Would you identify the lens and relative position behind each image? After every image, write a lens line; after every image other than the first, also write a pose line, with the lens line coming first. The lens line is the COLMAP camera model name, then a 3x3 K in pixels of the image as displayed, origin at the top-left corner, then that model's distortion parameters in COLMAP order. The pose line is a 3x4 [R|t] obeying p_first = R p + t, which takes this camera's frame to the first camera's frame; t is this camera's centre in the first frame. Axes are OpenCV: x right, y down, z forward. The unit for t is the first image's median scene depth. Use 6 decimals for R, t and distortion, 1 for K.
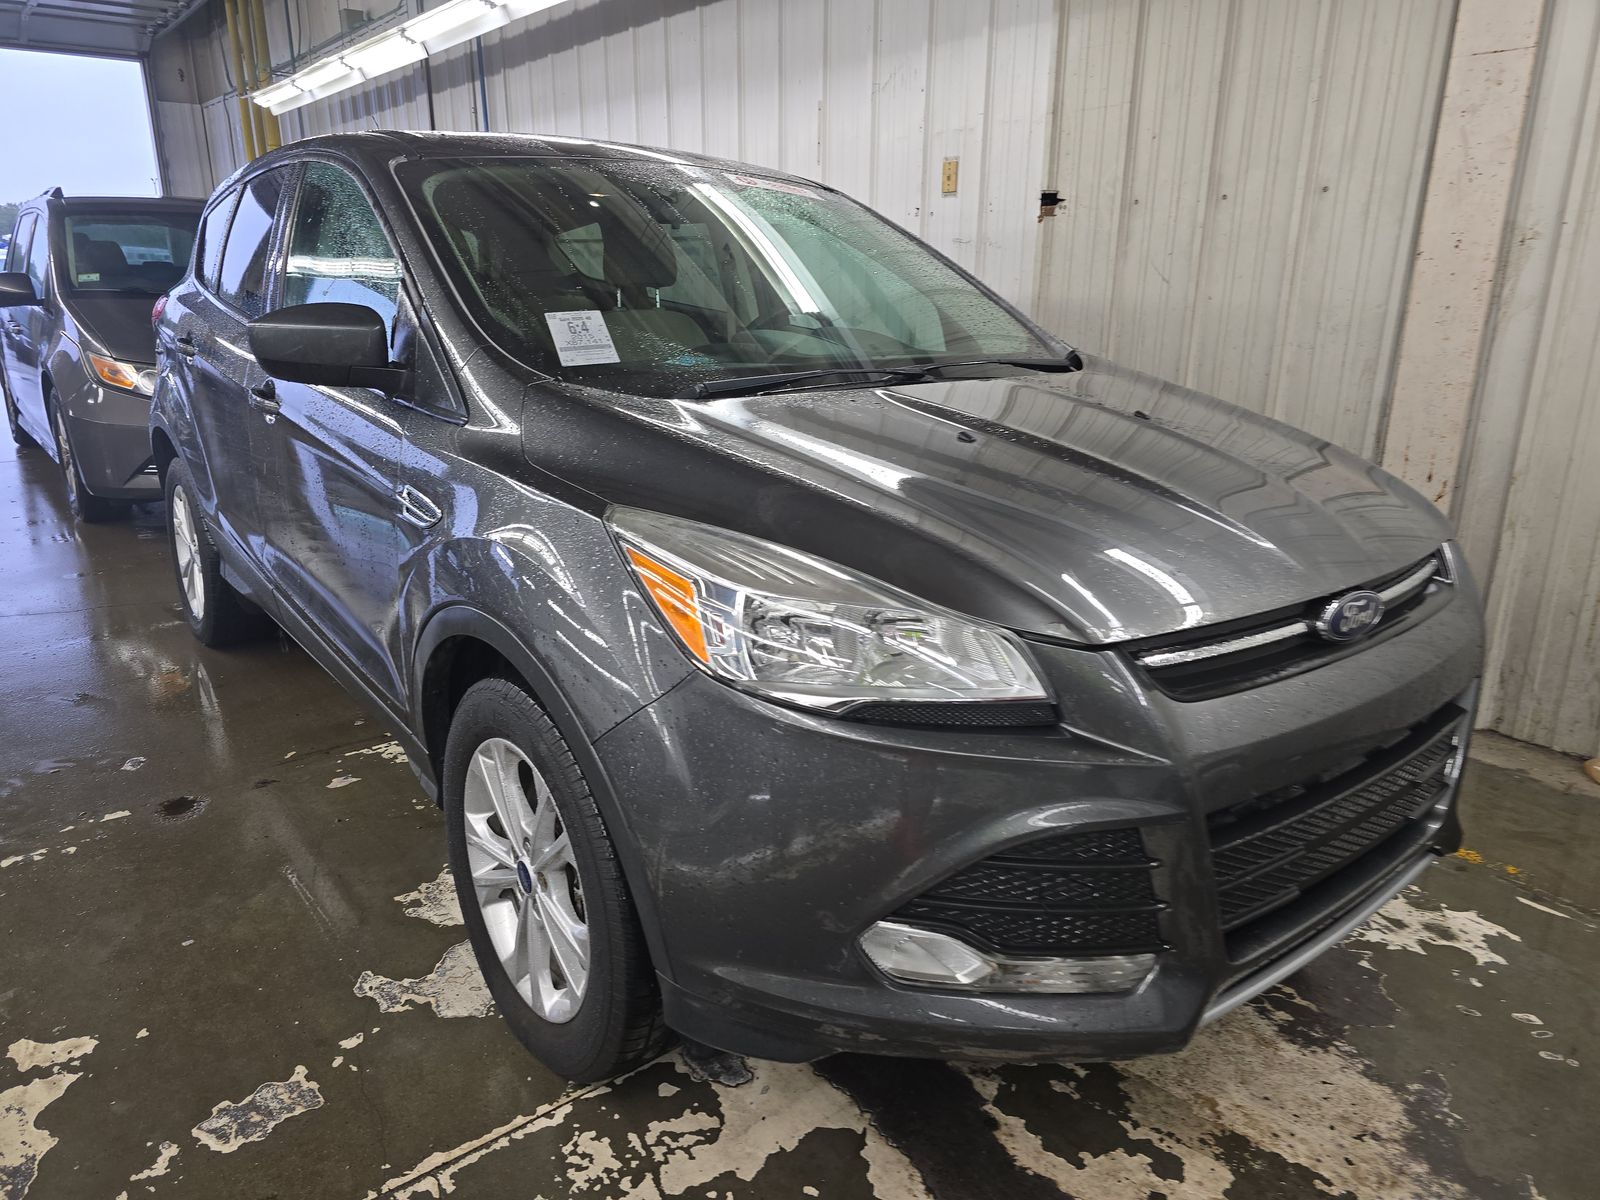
lens RADIAL K [[1082.3, 0, 803.0], [0, 1082.3, 593.8], [0, 0, 1]] dist [0.058037, -0.049399]
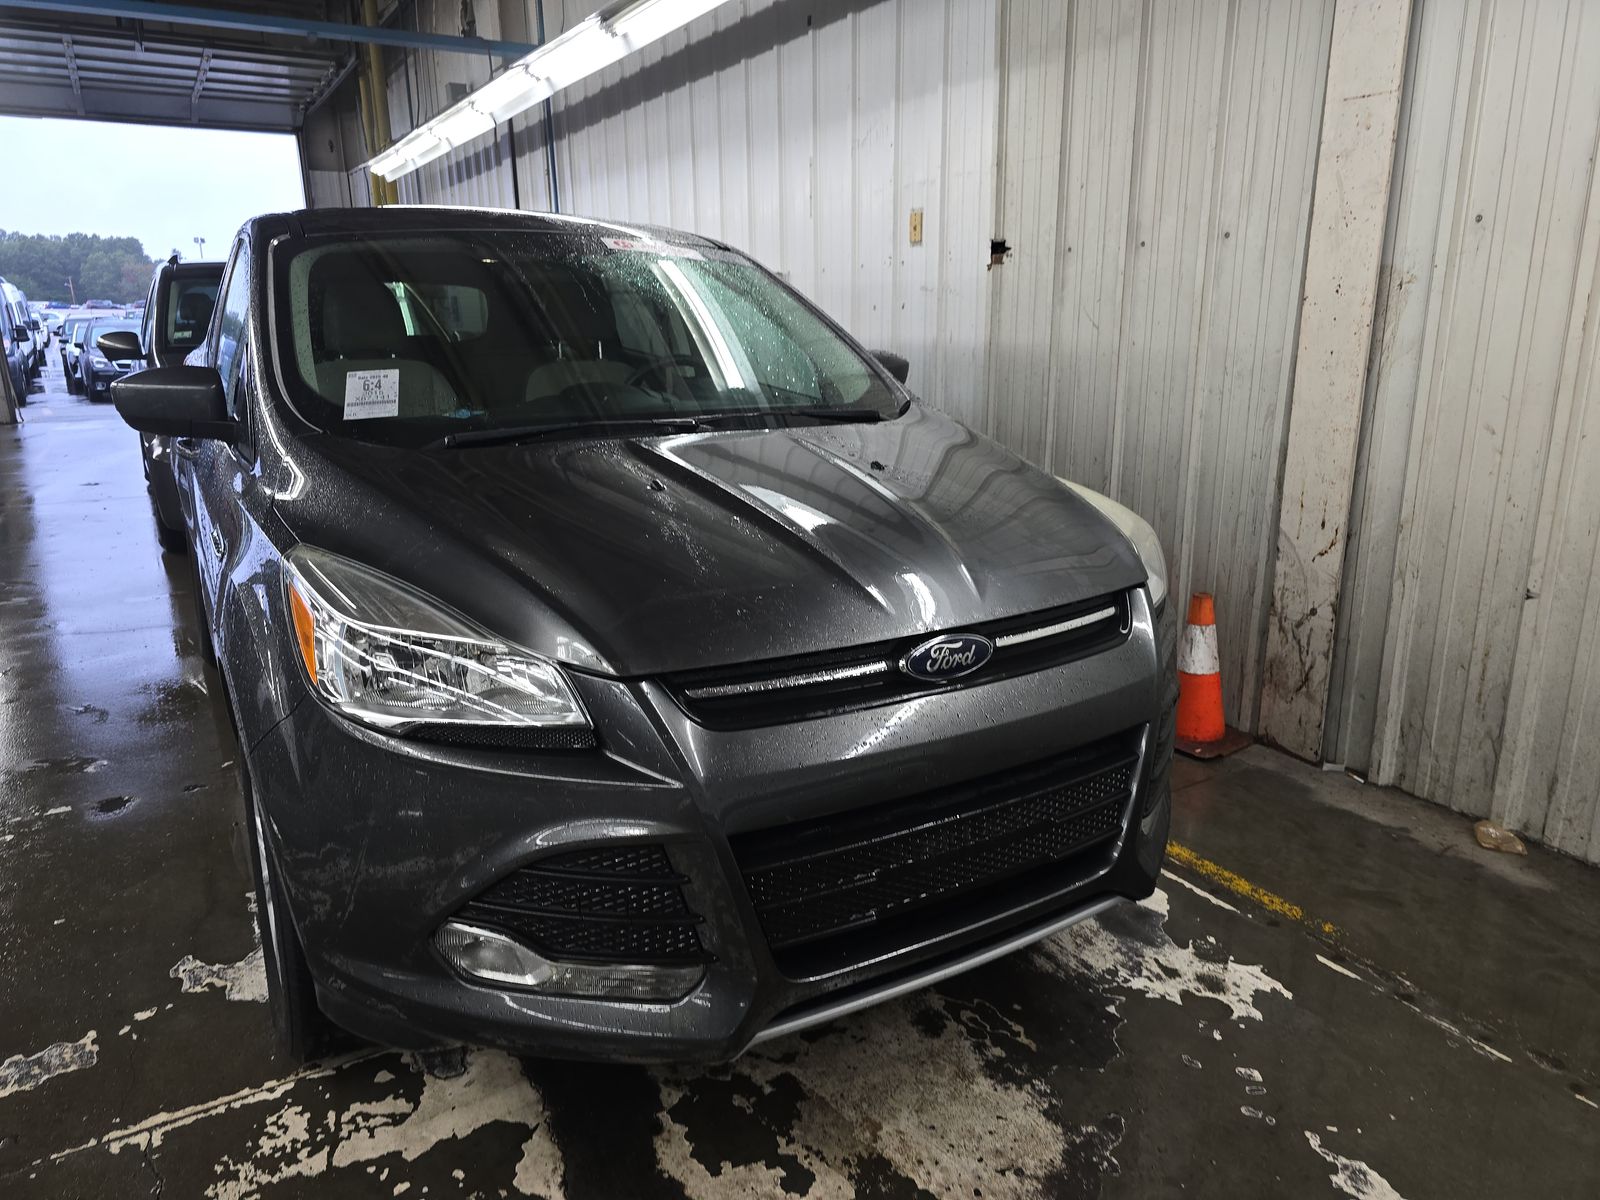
lens RADIAL K [[1086.4, 0, 802.4], [0, 1086.4, 592.9], [0, 0, 1]] dist [0.049633, -0.042122]
pose [[0.990499, 0.017668, -0.136378, 0.257470], [-0.022317, 0.999218, -0.032638, -0.002853], [0.135695, 0.035371, 0.990119, -0.030930]]
